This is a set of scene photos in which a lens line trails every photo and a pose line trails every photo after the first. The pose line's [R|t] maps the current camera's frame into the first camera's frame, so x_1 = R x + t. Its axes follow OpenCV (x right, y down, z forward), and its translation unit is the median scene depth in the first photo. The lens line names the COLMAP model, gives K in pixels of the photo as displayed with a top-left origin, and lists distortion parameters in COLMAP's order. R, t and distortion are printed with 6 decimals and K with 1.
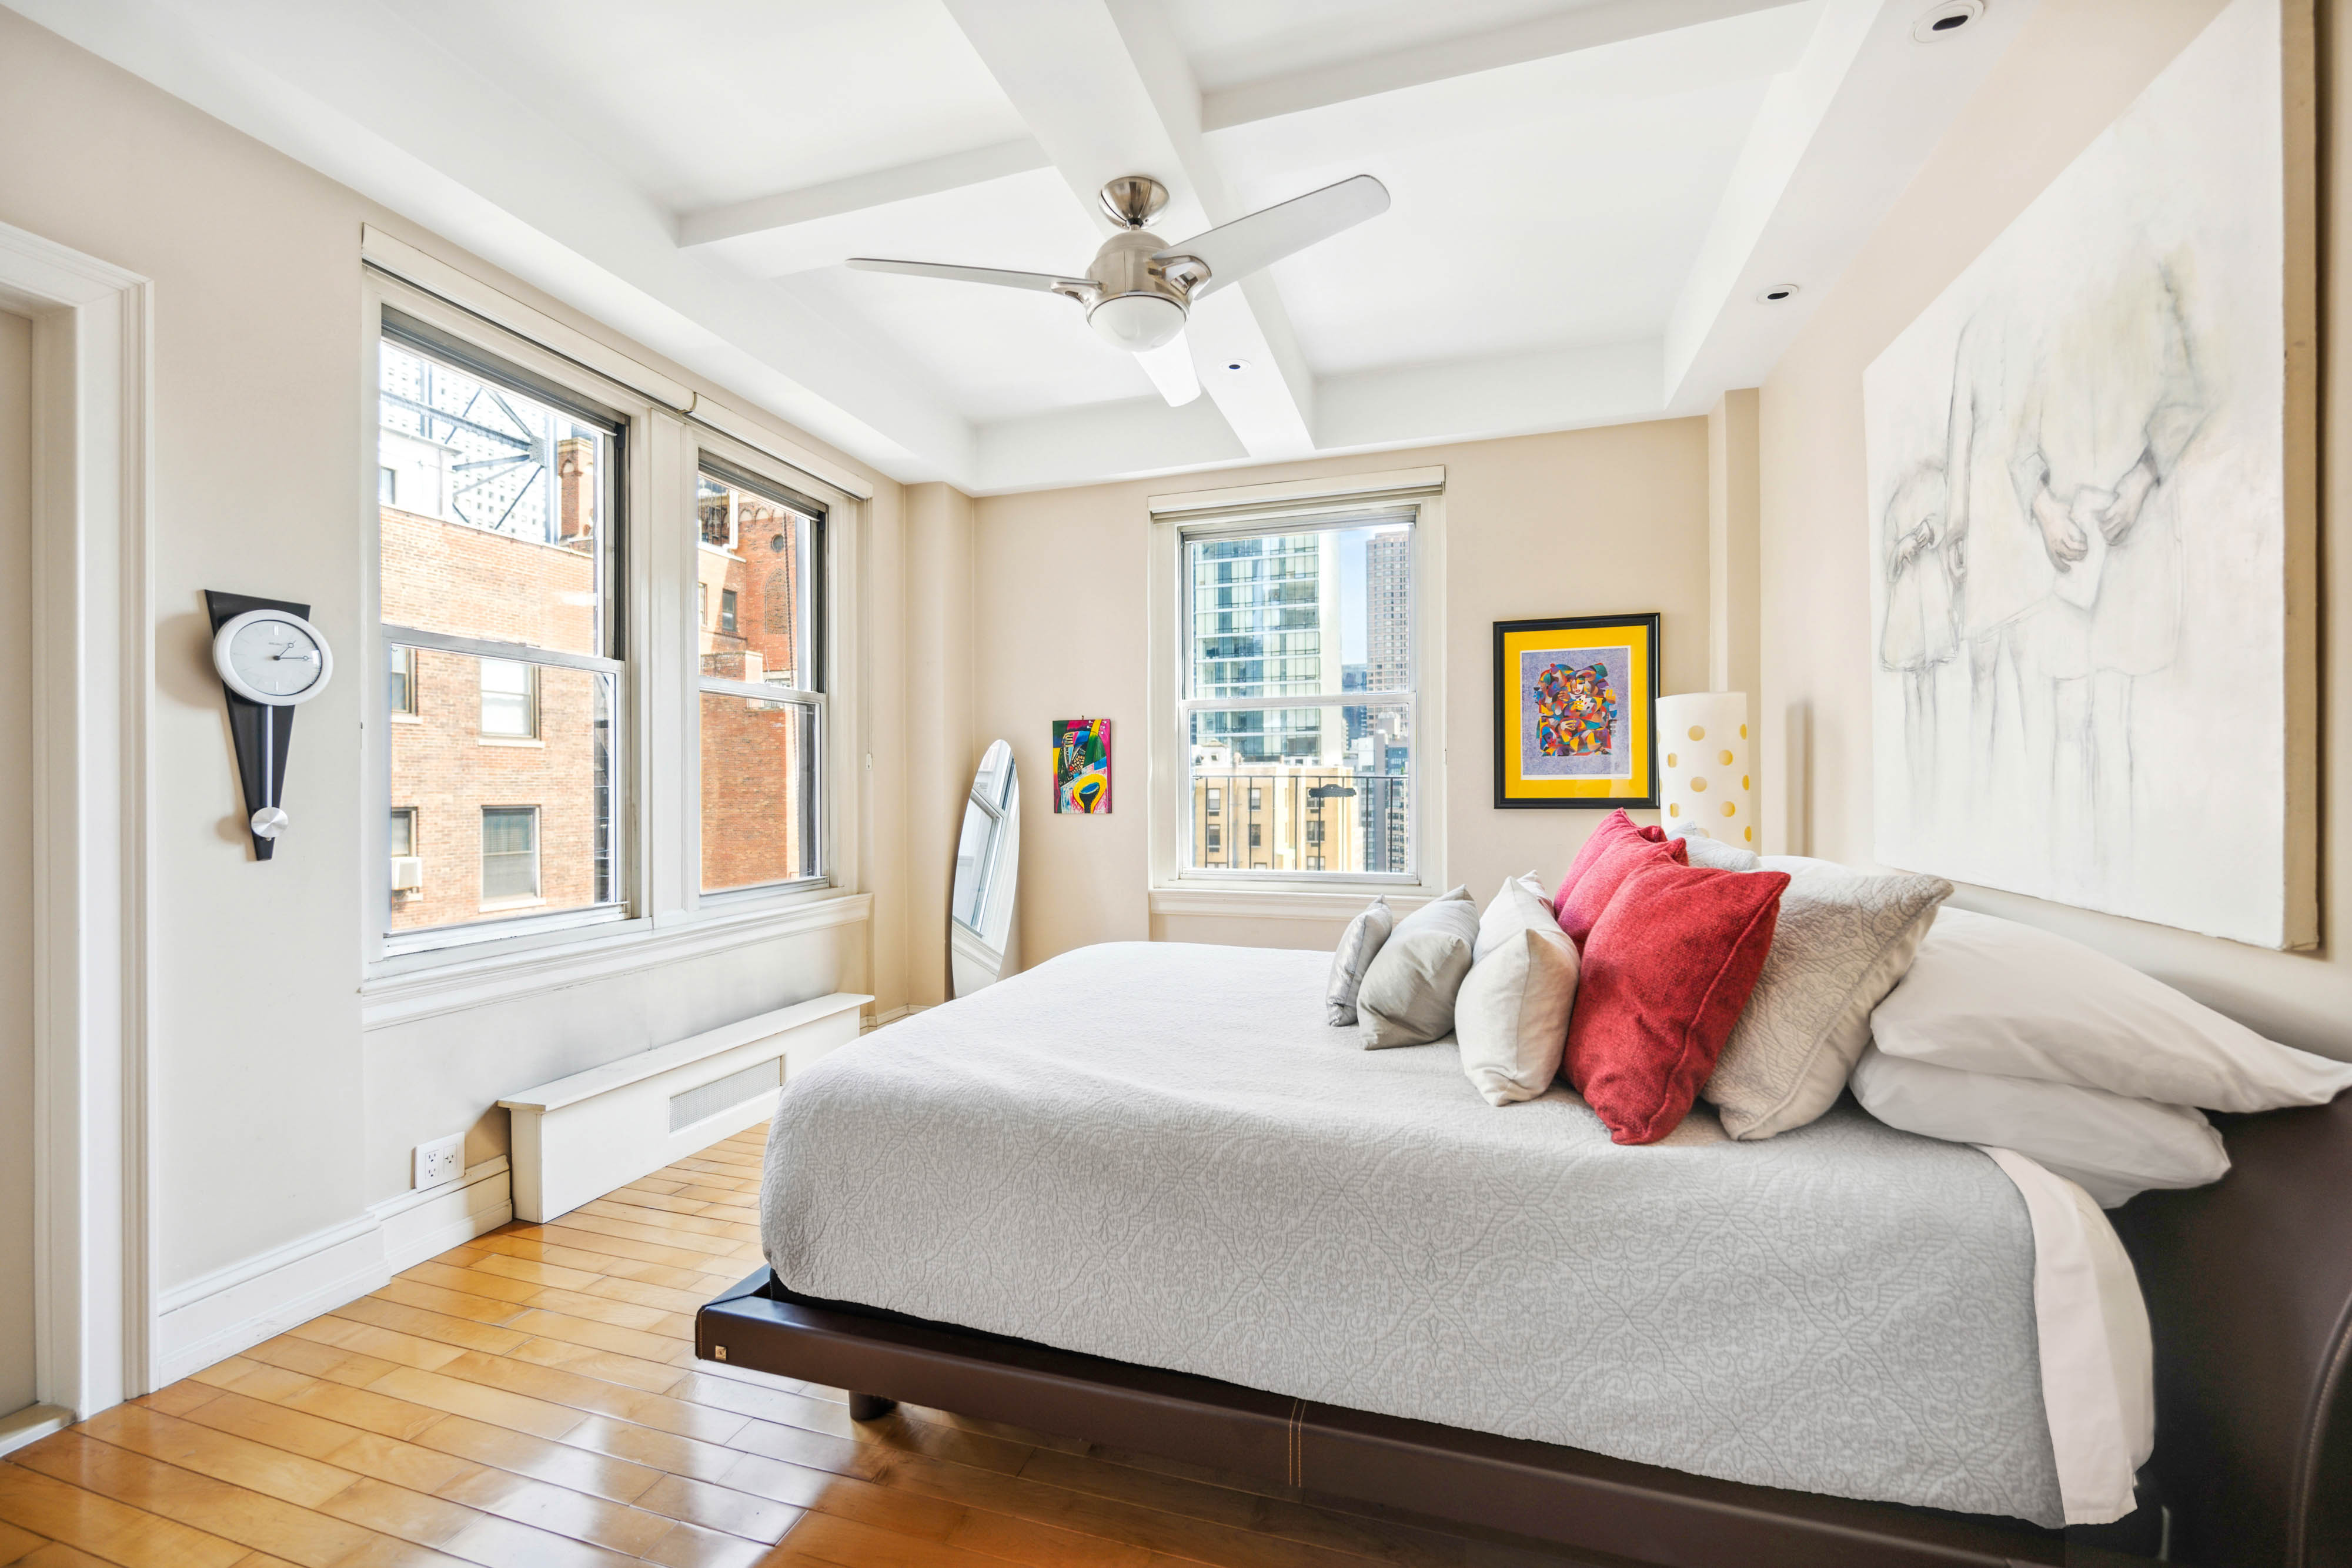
lens RADIAL K [[934.6, 0, 1169.2], [0, 934.6, 786.6], [0, 0, 1]] dist [0.000619, 0.000013]
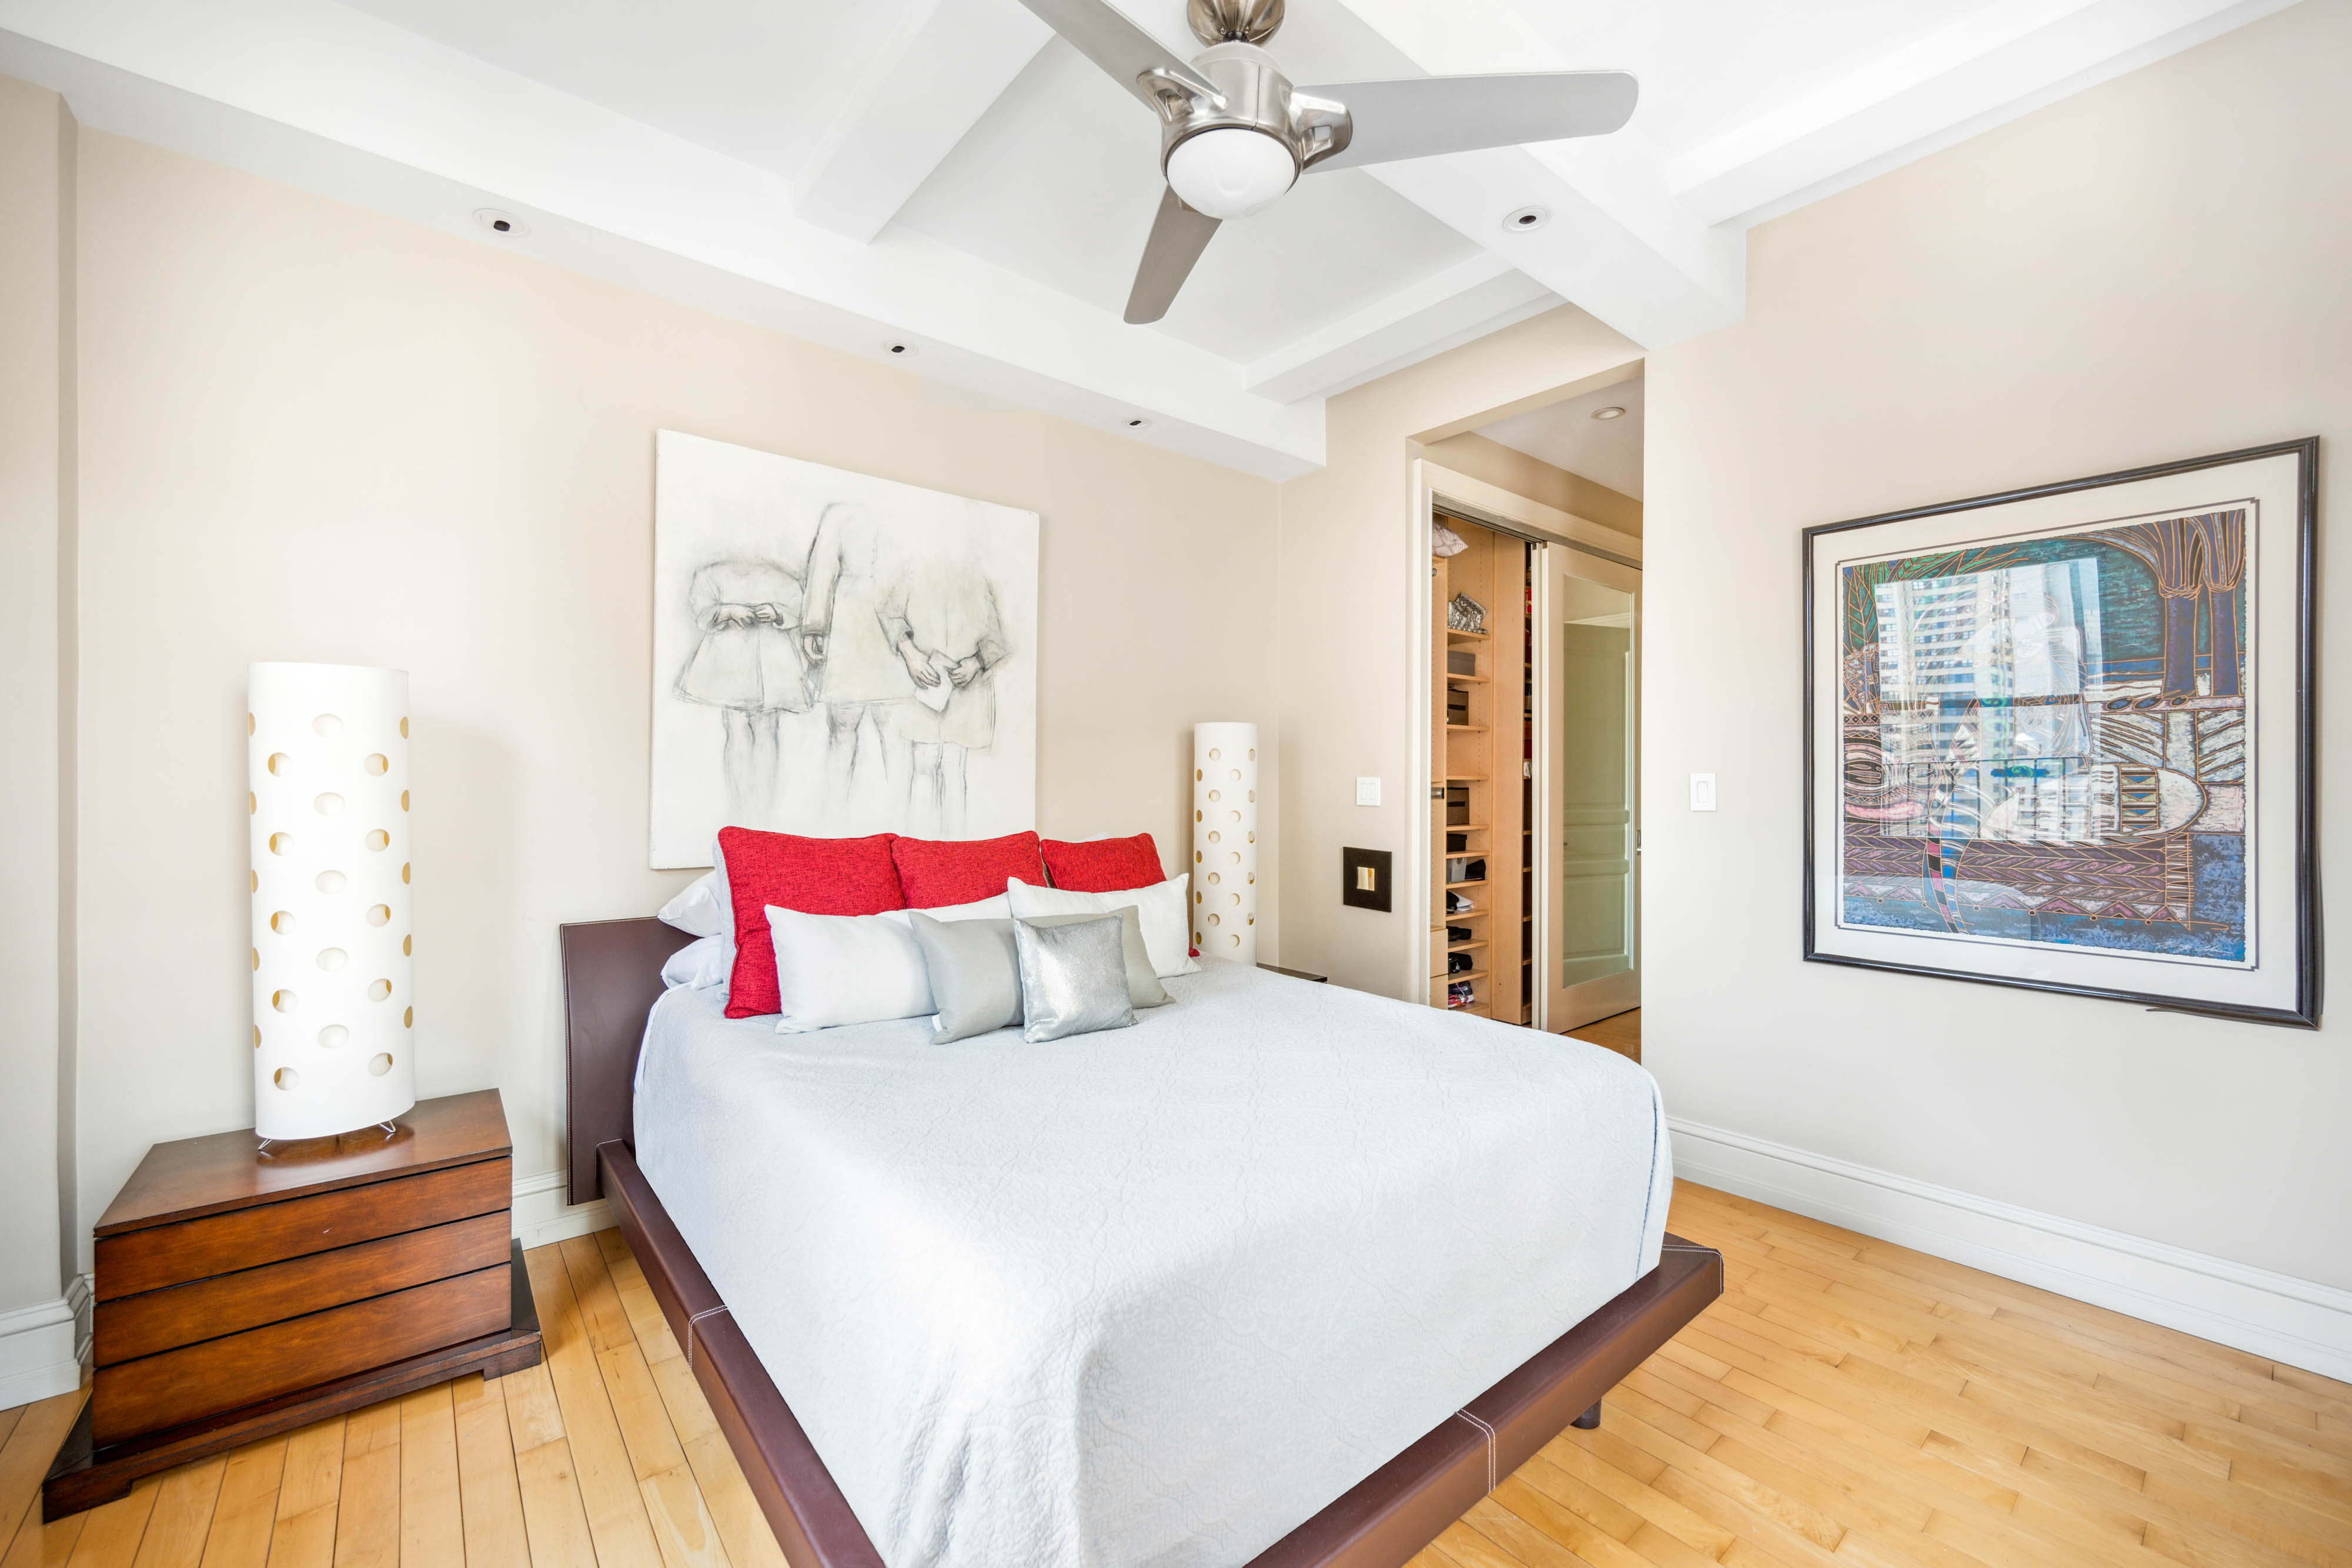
lens RADIAL K [[934.6, 0, 1174.5], [0, 934.6, 782.7], [0, 0, 1]] dist [0.000619, 0.000013]
pose [[-0.840154, 0.003520, 0.542337, -0.544272], [0.001452, 0.999990, -0.004241, -0.021973], [-0.542346, -0.002776, -0.840150, 2.319155]]
